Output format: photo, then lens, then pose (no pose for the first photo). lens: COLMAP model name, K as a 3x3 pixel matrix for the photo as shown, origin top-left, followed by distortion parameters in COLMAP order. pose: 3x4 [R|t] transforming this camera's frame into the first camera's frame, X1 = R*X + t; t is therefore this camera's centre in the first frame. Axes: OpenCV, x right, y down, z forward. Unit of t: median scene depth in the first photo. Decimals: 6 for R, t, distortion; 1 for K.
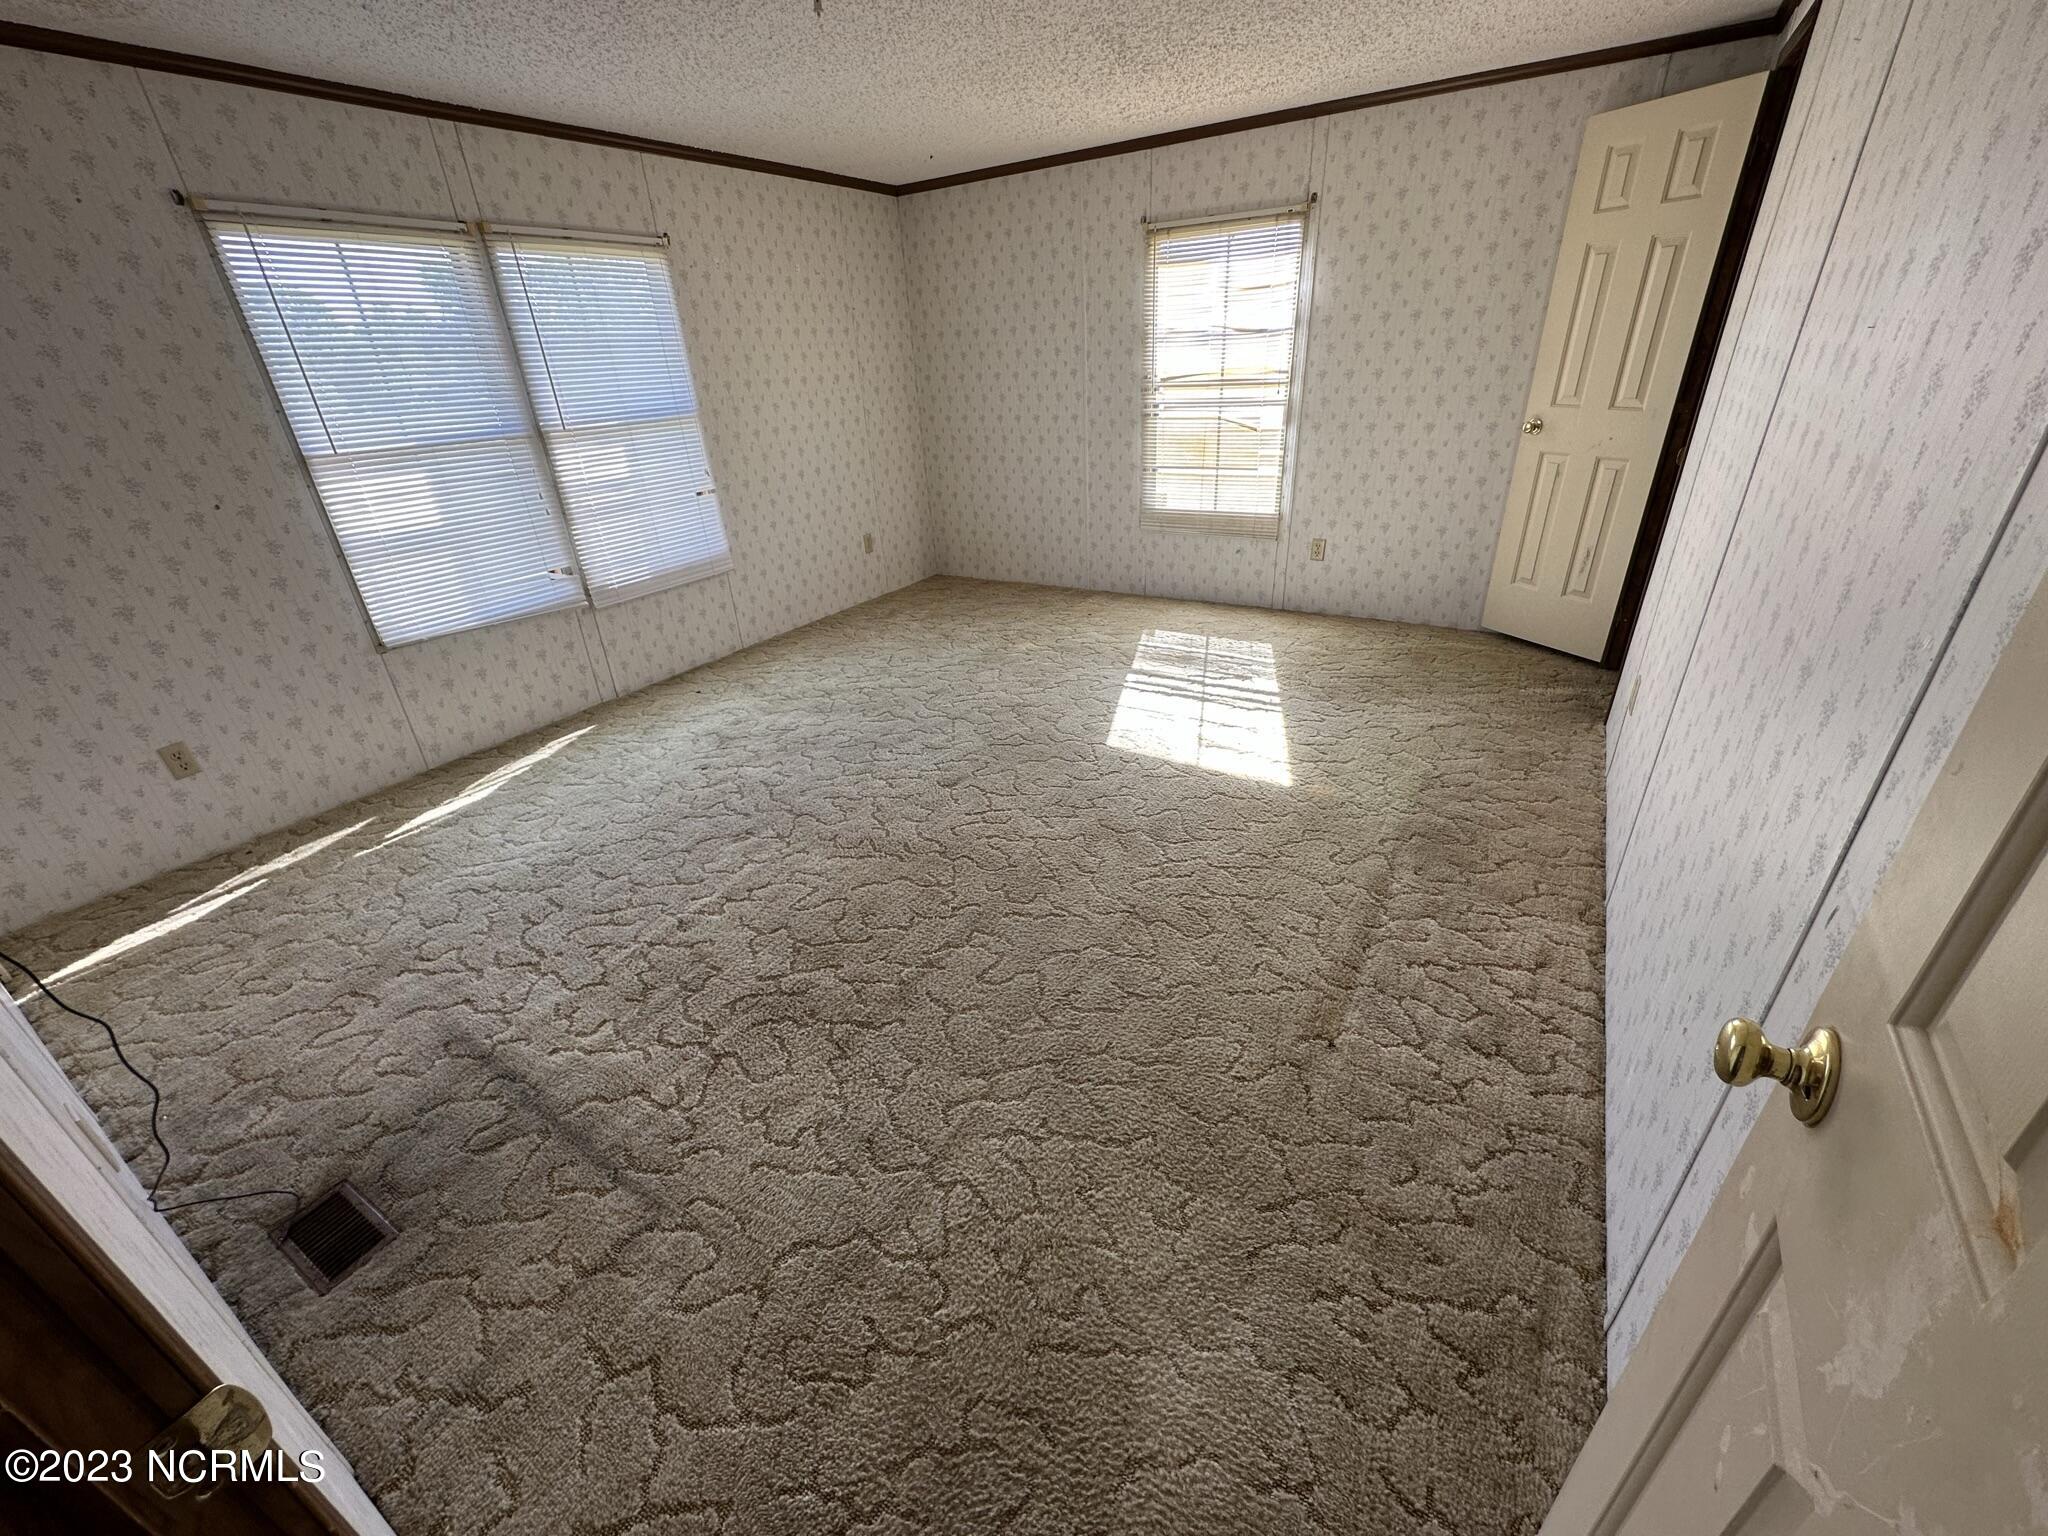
lens RADIAL K [[816.7, 0, 1024.0], [0, 816.7, 768.0], [0, 0, 1]] dist [-0.001624, 0.000147]
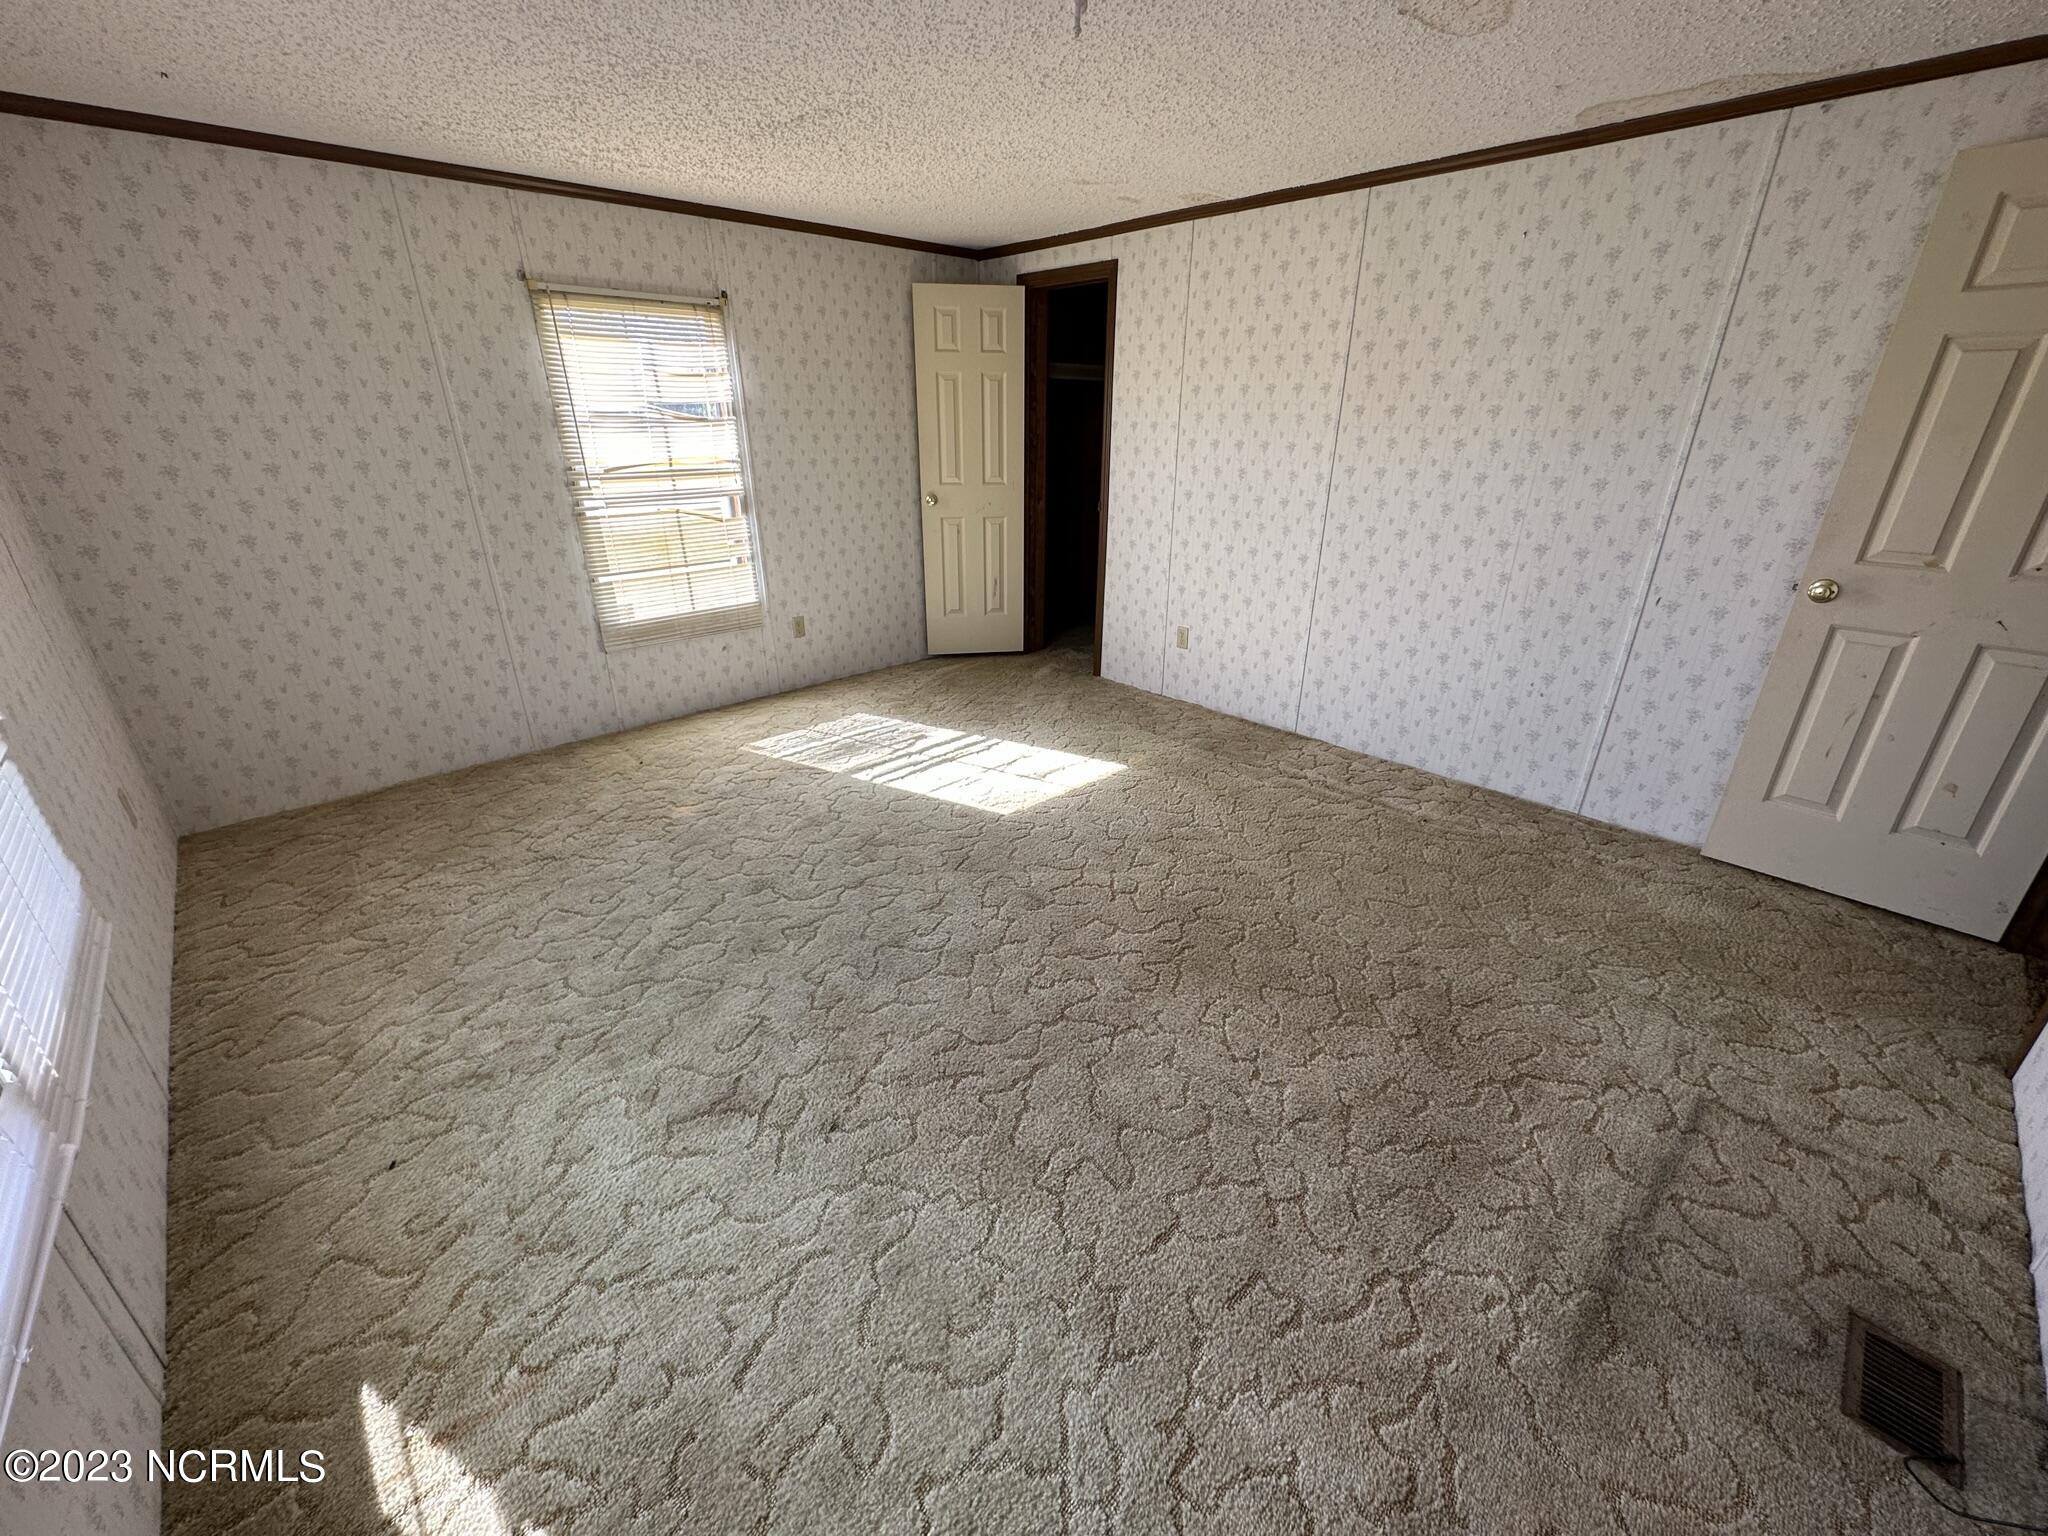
lens RADIAL K [[816.7, 0, 1024.0], [0, 816.7, 768.0], [0, 0, 1]] dist [-0.001624, 0.000147]
pose [[0.256258, -0.332878, 0.907482, -0.627845], [0.433579, 0.878670, 0.199873, -0.215992], [-0.863910, 0.342245, 0.369495, 0.483537]]
